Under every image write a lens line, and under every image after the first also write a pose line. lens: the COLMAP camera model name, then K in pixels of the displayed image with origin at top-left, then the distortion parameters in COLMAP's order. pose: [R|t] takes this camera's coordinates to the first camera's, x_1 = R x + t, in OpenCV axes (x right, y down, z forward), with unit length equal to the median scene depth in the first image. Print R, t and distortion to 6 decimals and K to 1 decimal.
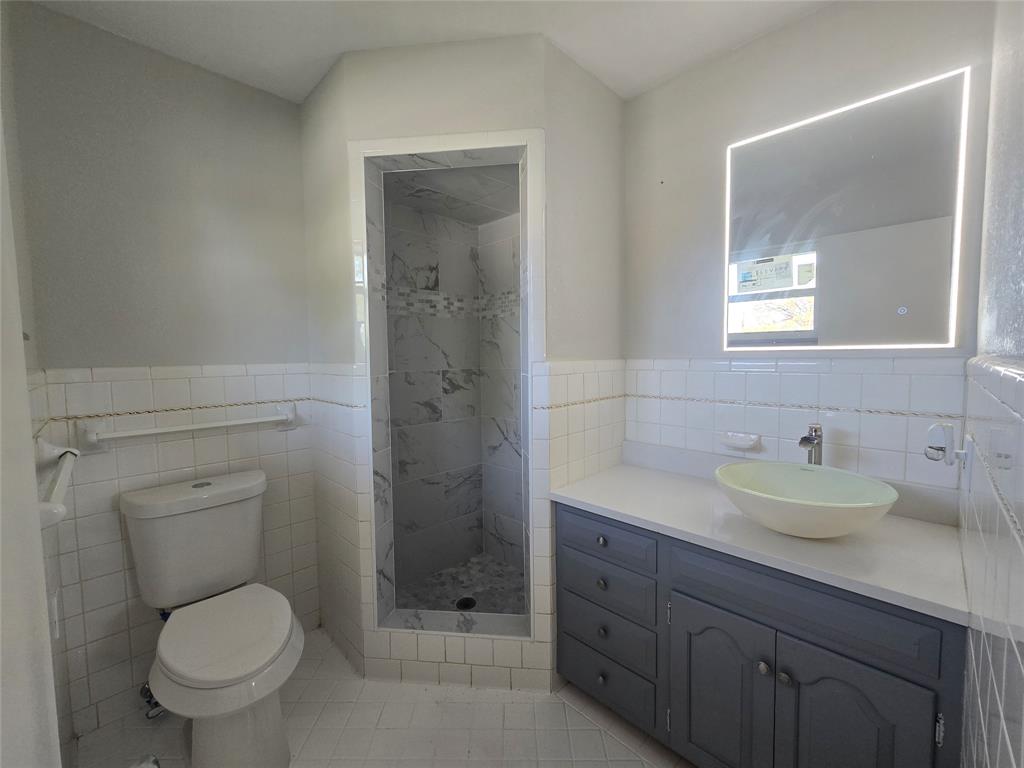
lens RADIAL K [[417.0, 0, 514.5], [0, 417.0, 383.3], [0, 0, 1]] dist [-0.001874, 0.000742]
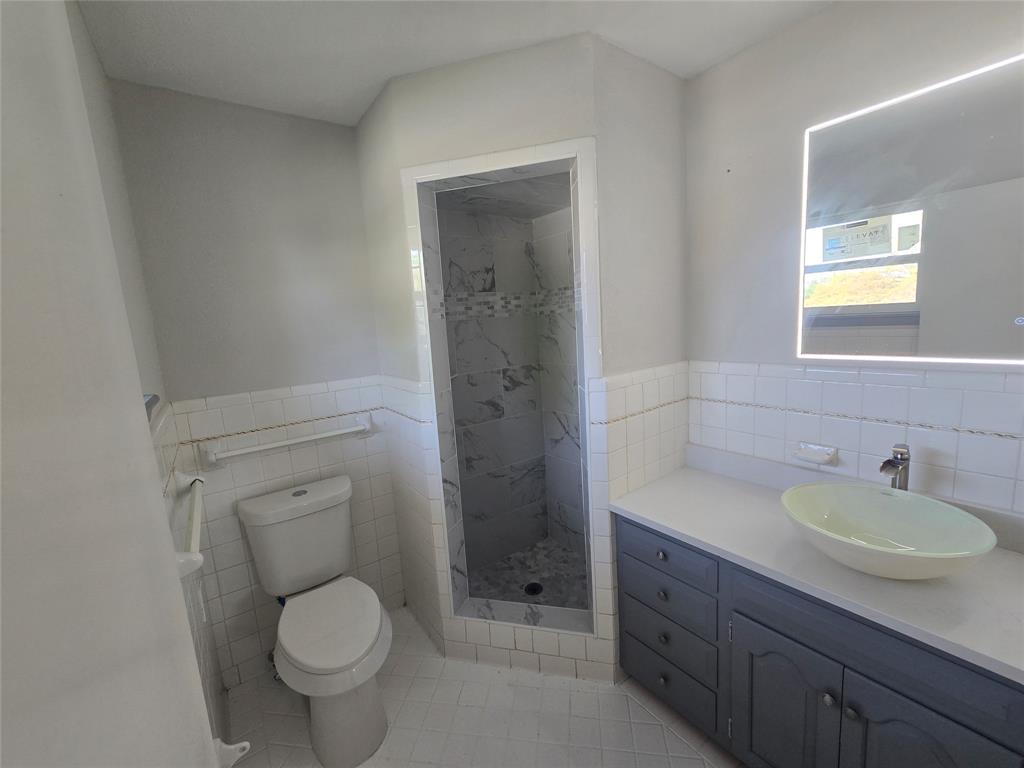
lens RADIAL K [[417.0, 0, 515.5], [0, 417.0, 380.8], [0, 0, 1]] dist [-0.001874, 0.000742]
pose [[0.988068, -0.026903, -0.151651, 0.019959], [0.040676, 0.995248, 0.088464, -0.134968], [0.148551, -0.093577, 0.984467, -0.014463]]
